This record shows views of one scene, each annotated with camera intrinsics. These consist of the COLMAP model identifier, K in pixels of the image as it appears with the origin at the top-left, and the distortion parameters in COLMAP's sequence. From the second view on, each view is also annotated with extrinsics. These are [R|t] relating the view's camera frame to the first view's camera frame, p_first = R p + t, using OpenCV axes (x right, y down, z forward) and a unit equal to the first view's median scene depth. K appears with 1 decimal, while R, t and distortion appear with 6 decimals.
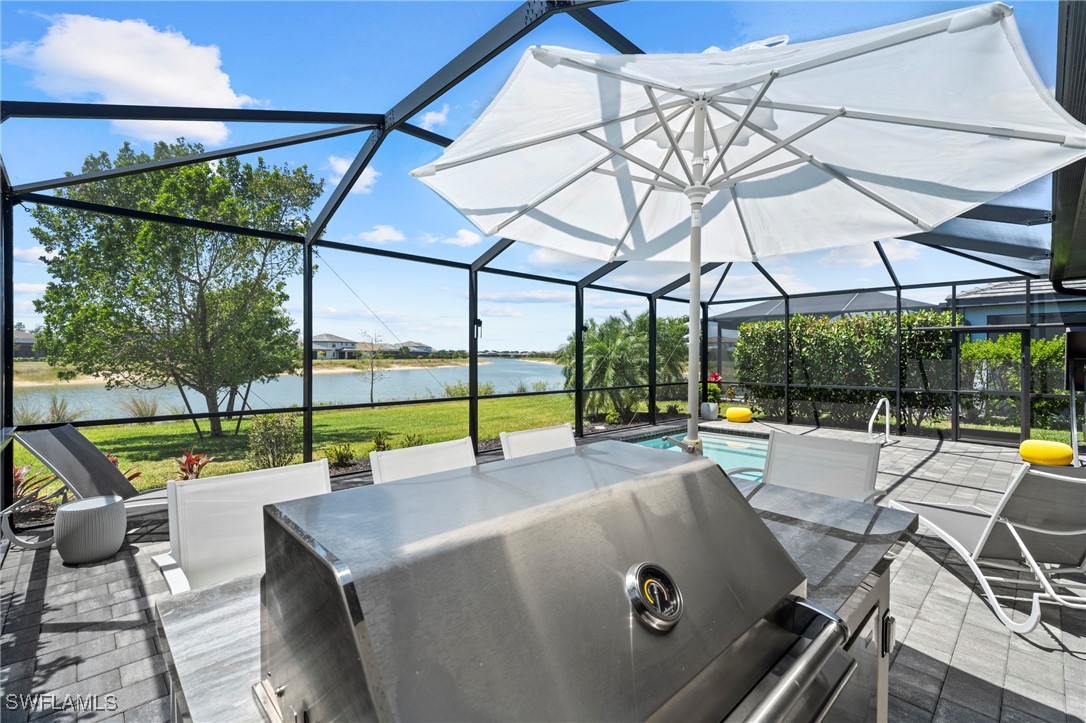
lens RADIAL K [[483.0, 0, 556.5], [0, 483.0, 359.0], [0, 0, 1]] dist [-0.002374, -0.000225]
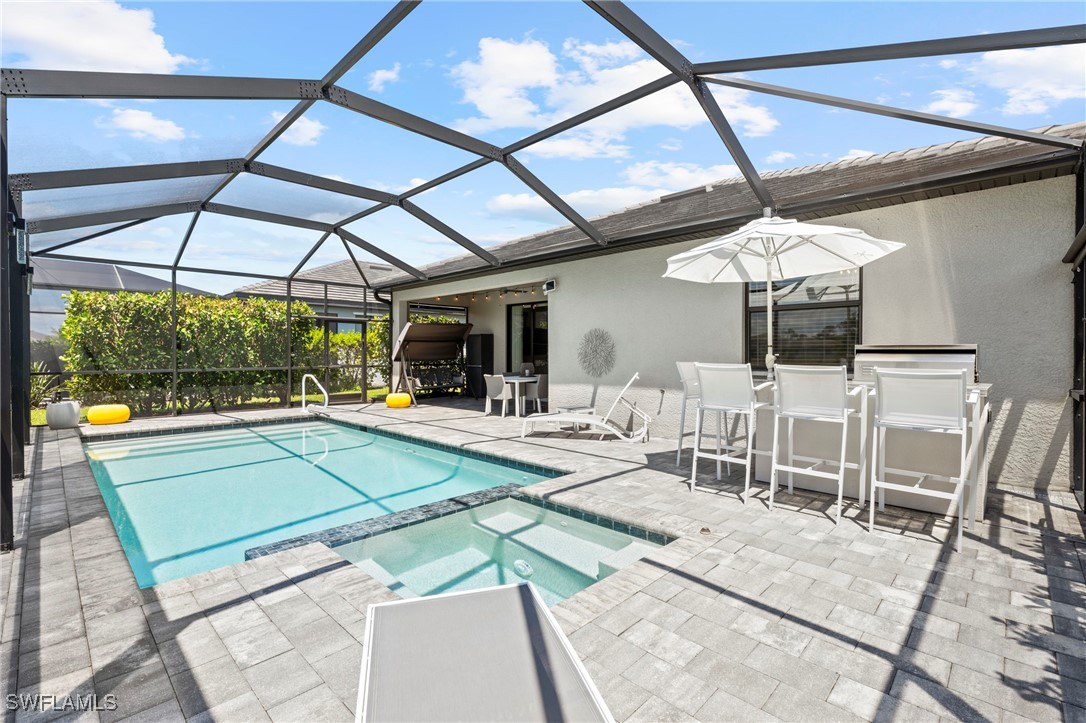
lens RADIAL K [[483.3, 0, 543.0], [0, 483.3, 363.6], [0, 0, 1]] dist [-0.002919, 0.000888]
pose [[-0.013074, -0.021127, 0.999691, -0.450266], [0.005243, 0.999762, 0.021197, 0.030639], [-0.999901, 0.005519, -0.012960, 0.450130]]
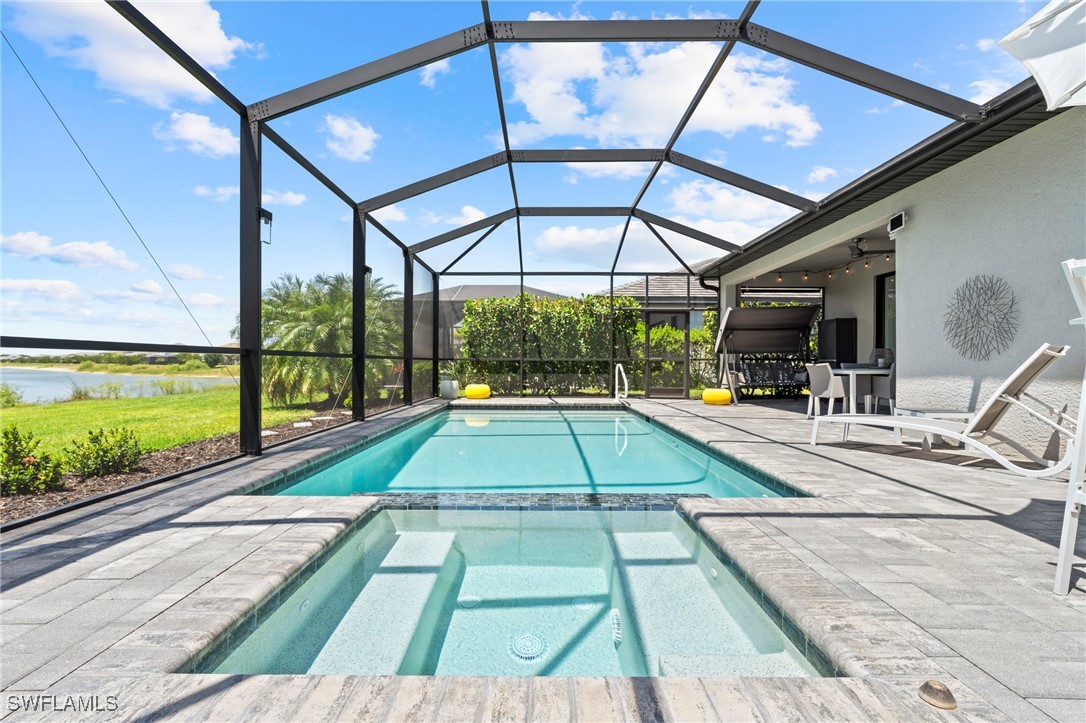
lens RADIAL K [[483.3, 0, 543.0], [0, 483.3, 363.6], [0, 0, 1]] dist [-0.002919, 0.000888]
pose [[0.702609, 0.001482, 0.711575, -0.256126], [0.001027, 0.999995, -0.003096, 0.078822], [-0.711576, 0.002906, 0.702604, 0.312892]]
